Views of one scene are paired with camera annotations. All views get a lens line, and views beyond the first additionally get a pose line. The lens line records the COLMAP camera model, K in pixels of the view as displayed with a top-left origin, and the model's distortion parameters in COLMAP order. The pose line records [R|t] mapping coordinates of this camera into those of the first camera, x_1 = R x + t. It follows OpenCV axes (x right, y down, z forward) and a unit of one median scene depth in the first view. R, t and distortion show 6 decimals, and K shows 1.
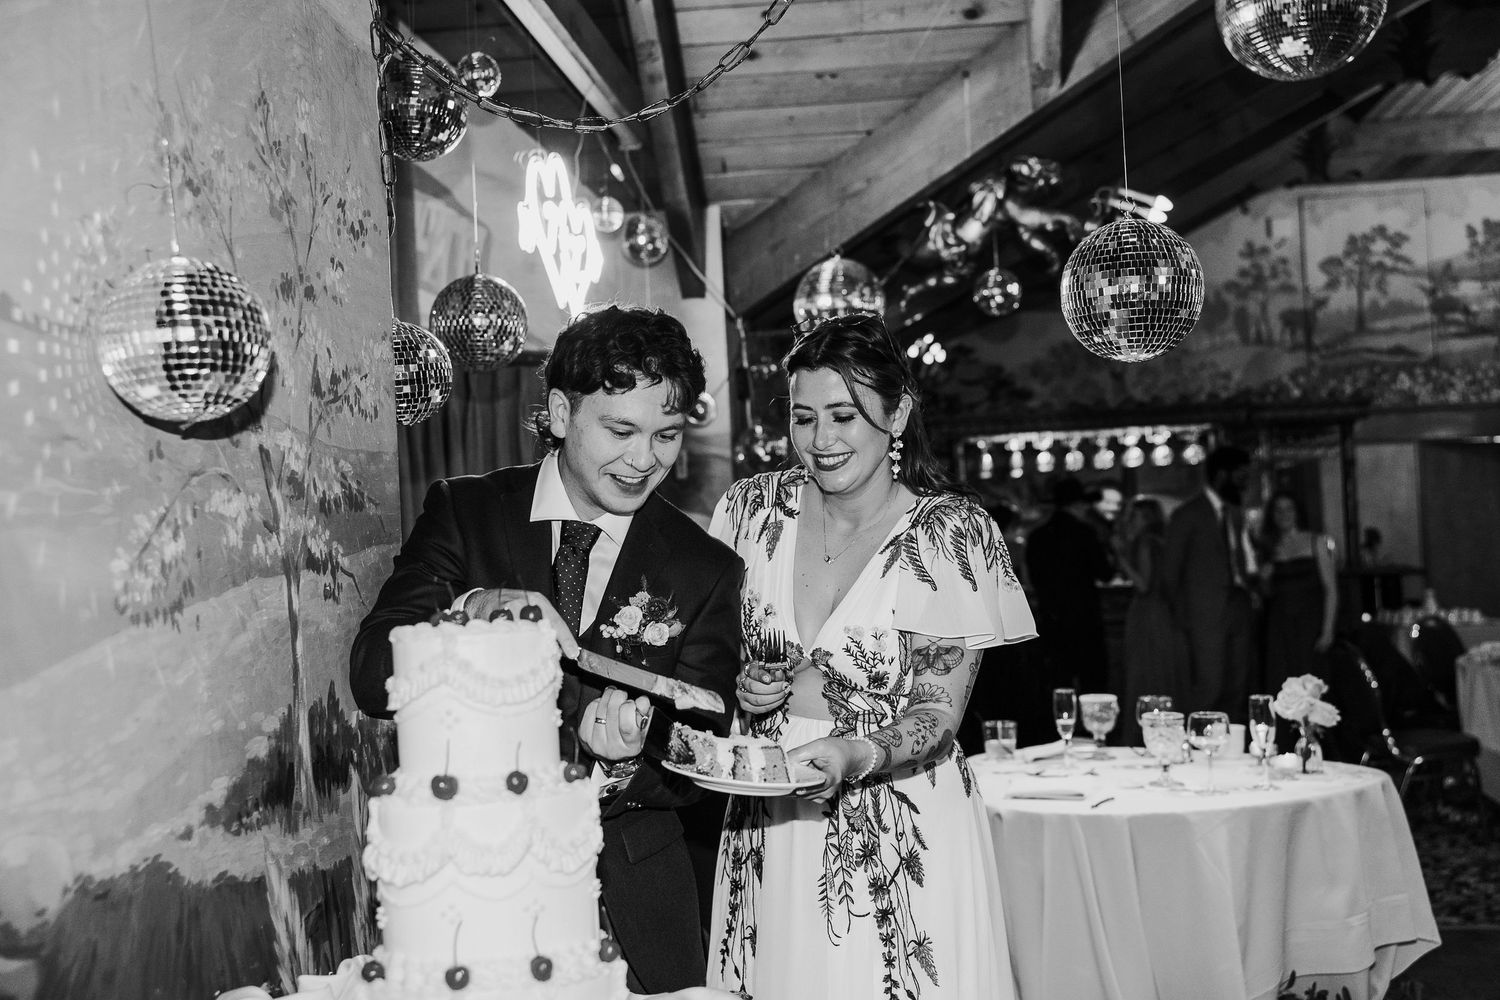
lens RADIAL K [[1507.6, 0, 750.2], [0, 1507.6, 493.6], [0, 0, 1]] dist [-0.003123, 0.000000]
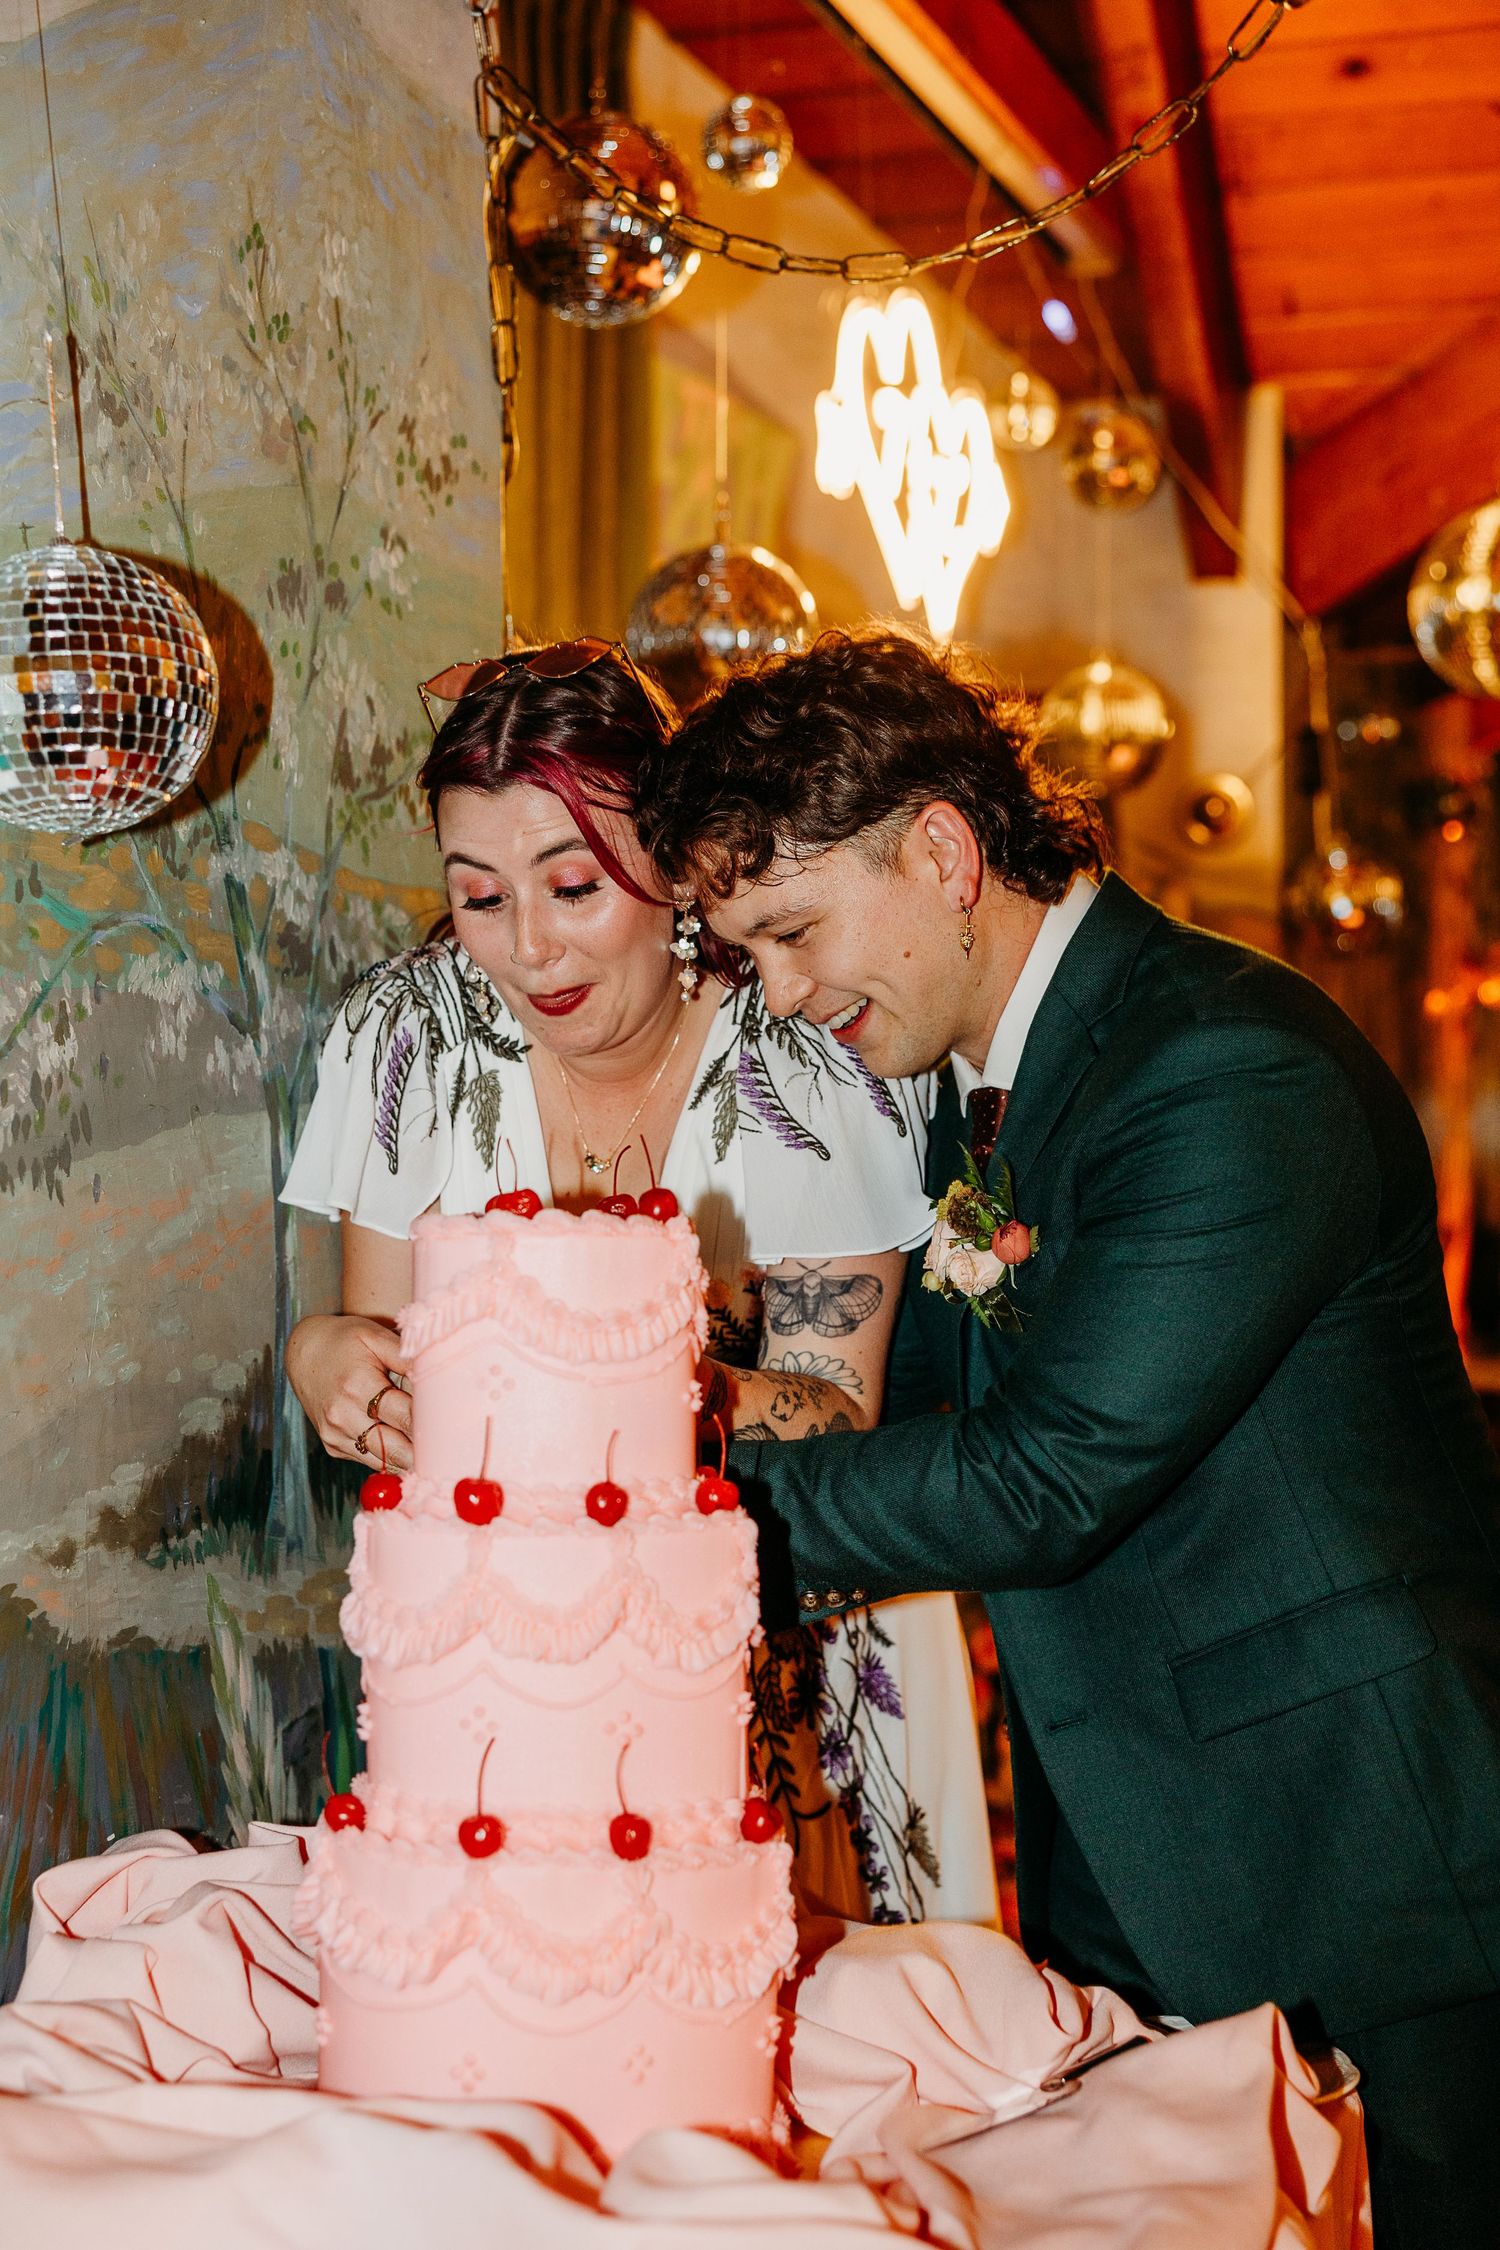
lens RADIAL K [[3255.2, 0, 749.7], [0, 3255.2, 1128.9], [0, 0, 1]] dist [0.006363, 0.000000]
pose [[0.973076, 0.045455, -0.225958, 0.132904], [-0.034608, 0.998061, 0.051737, -0.007600], [0.227872, -0.042524, 0.972762, -0.120258]]
